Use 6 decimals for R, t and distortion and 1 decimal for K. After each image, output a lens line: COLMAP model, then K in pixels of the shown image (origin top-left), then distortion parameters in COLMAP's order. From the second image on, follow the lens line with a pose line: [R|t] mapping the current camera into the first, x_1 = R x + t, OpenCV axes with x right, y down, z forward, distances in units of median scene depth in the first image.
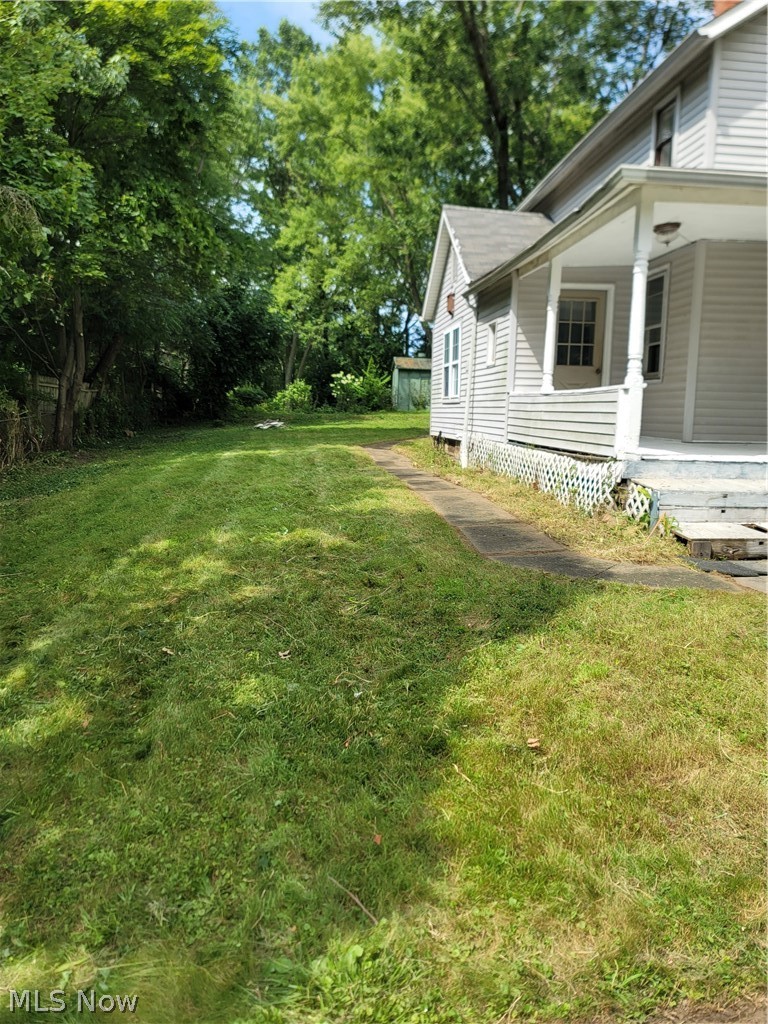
lens RADIAL K [[757.2, 0, 392.2], [0, 757.2, 514.2], [0, 0, 1]] dist [0.106680, -0.105120]
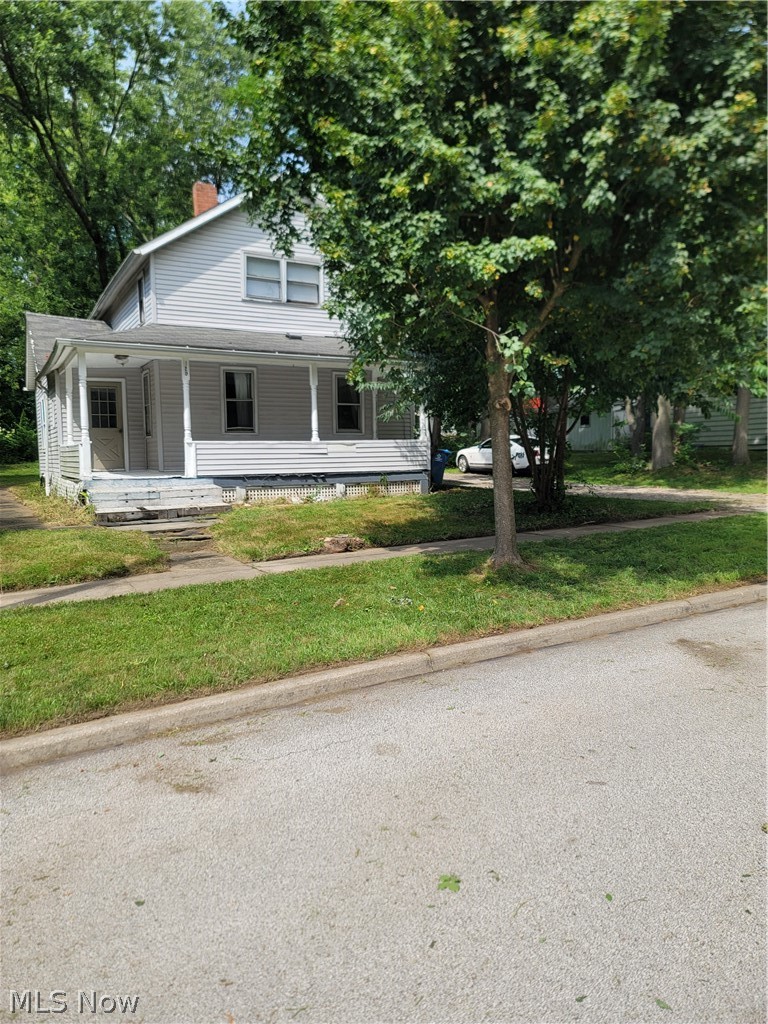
lens RADIAL K [[757.2, 0, 392.2], [0, 757.2, 514.2], [0, 0, 1]] dist [0.106680, -0.105120]
pose [[0.931501, -0.062815, 0.358273, 0.234289], [0.083583, 0.995583, -0.042763, 0.117683], [-0.354005, 0.069779, 0.932637, -0.779301]]
